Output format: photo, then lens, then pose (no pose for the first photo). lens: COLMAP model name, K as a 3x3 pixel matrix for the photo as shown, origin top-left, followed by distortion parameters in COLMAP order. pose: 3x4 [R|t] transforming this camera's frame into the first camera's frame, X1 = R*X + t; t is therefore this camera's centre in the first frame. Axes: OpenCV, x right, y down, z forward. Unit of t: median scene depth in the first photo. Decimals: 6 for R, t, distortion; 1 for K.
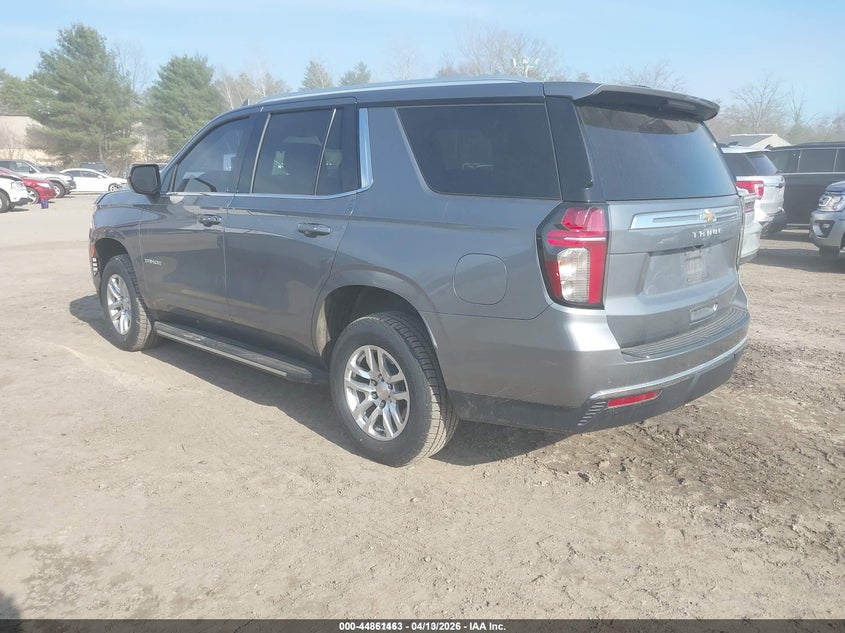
lens RADIAL K [[713.8, 0, 422.6], [0, 713.8, 315.7], [0, 0, 1]] dist [-0.049514, -0.009730]
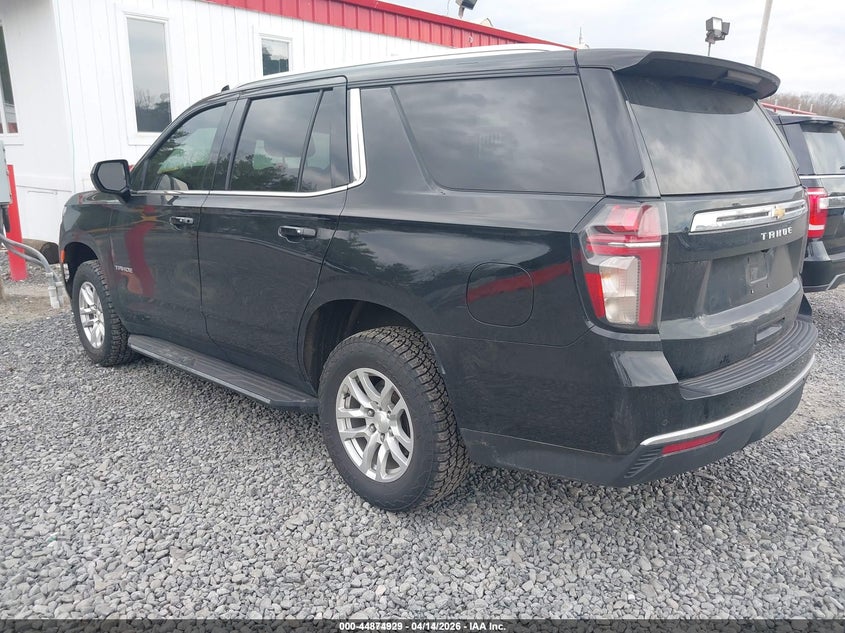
lens RADIAL K [[713.8, 0, 417.9], [0, 713.8, 318.7], [0, 0, 1]] dist [-0.049514, -0.009730]
pose [[0.999915, -0.011110, -0.006884, -0.005443], [0.011182, 0.999881, 0.010597, -0.028339], [0.006765, -0.010673, 0.999920, 0.162400]]
